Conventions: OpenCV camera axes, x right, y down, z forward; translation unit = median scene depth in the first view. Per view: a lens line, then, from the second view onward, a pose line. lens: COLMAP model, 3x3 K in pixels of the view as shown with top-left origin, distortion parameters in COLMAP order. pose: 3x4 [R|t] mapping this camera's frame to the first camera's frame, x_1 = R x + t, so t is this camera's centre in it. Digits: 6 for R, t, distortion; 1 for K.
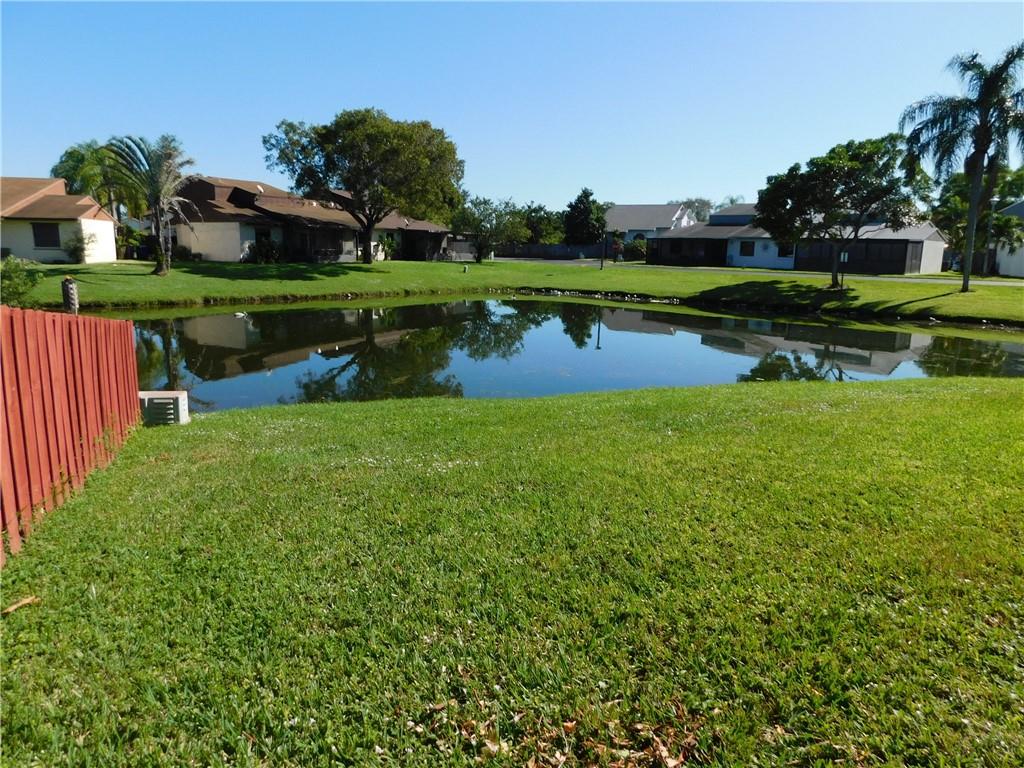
lens RADIAL K [[673.4, 0, 512.0], [0, 673.4, 384.0], [0, 0, 1]] dist [-0.073246, 0.058347]
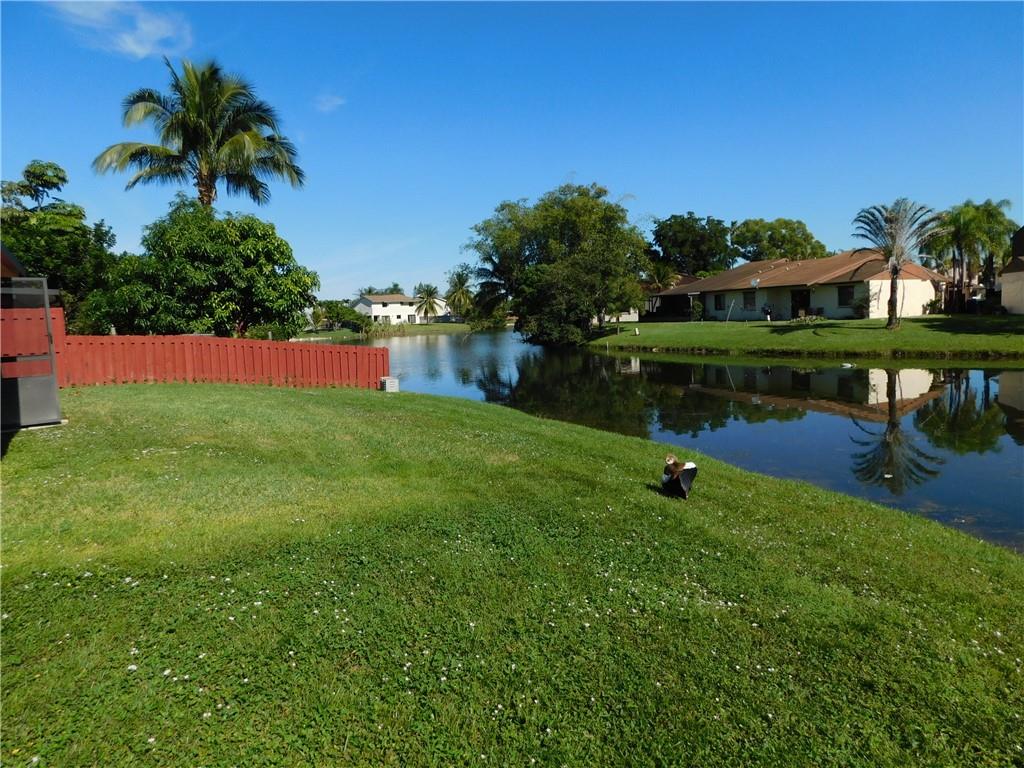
lens RADIAL K [[673.4, 0, 512.0], [0, 673.4, 384.0], [0, 0, 1]] dist [-0.073246, 0.058347]
pose [[0.179707, 0.076395, -0.980749, 0.330814], [-0.155672, 0.986626, 0.048329, -0.026148], [0.971325, 0.143990, 0.189196, 0.172693]]
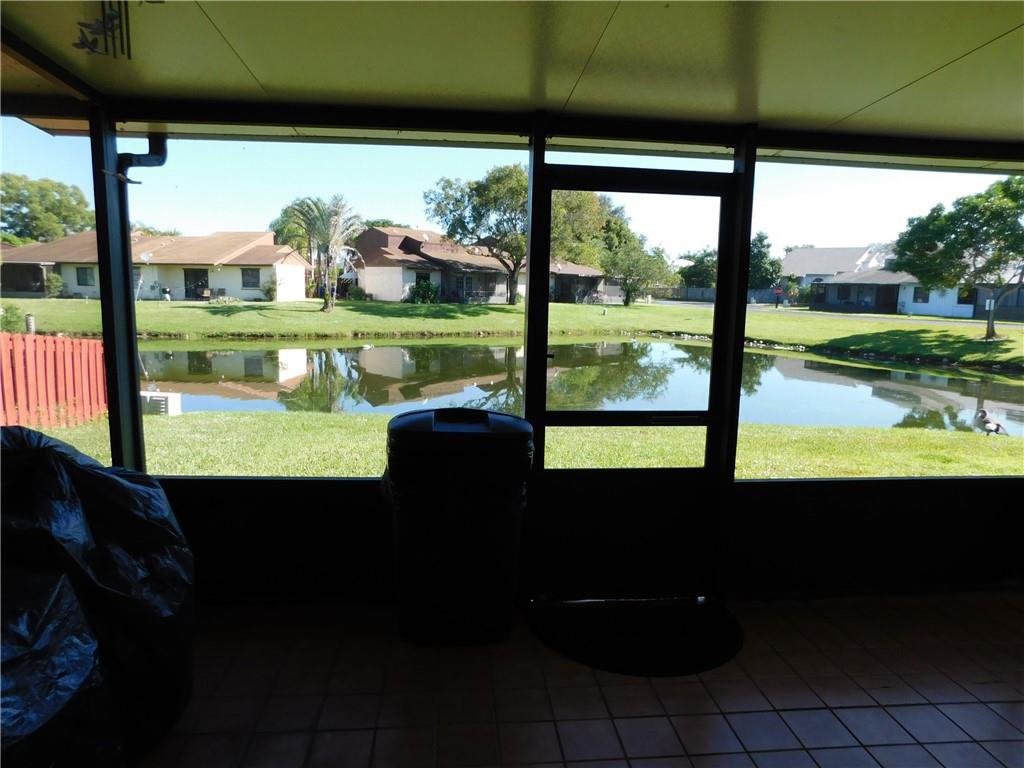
lens RADIAL K [[673.4, 0, 512.0], [0, 673.4, 384.0], [0, 0, 1]] dist [-0.073246, 0.058347]
pose [[0.956274, 0.046113, -0.288815, 0.107218], [-0.063754, 0.996612, -0.051970, 0.003385], [0.285440, 0.068110, 0.955973, -0.027905]]
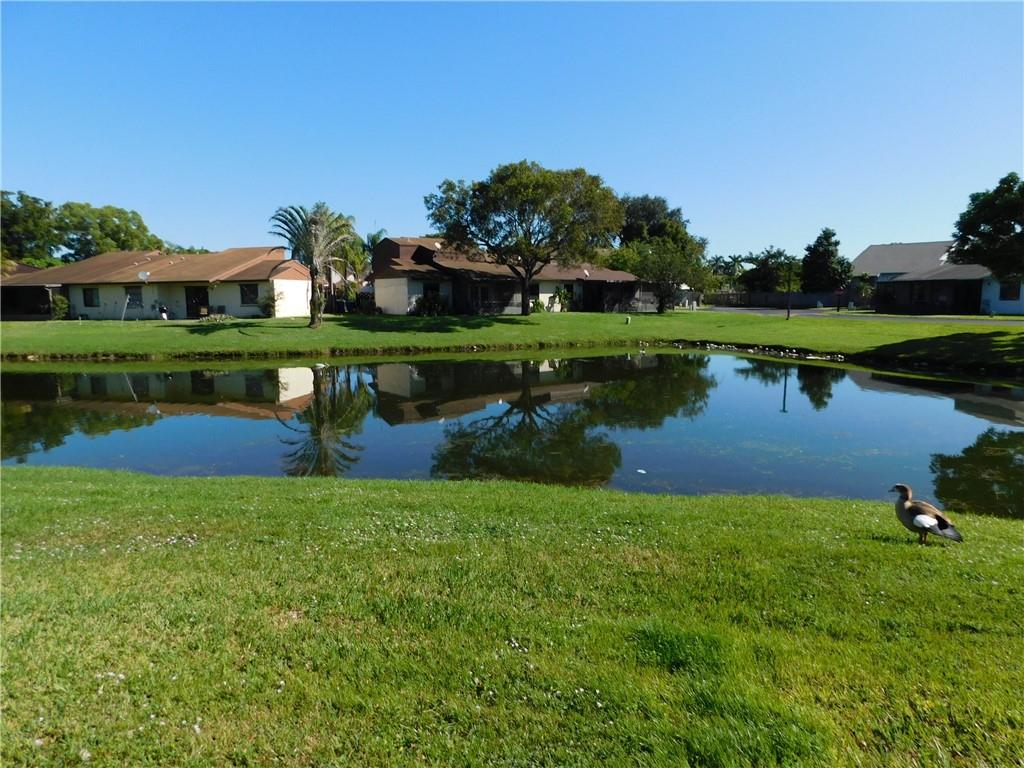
lens RADIAL K [[673.4, 0, 512.0], [0, 673.4, 384.0], [0, 0, 1]] dist [-0.073246, 0.058347]
pose [[0.913331, 0.028432, -0.406224, 0.180102], [-0.058919, 0.996289, -0.062739, -0.016582], [0.402933, 0.081236, 0.911617, 0.101130]]
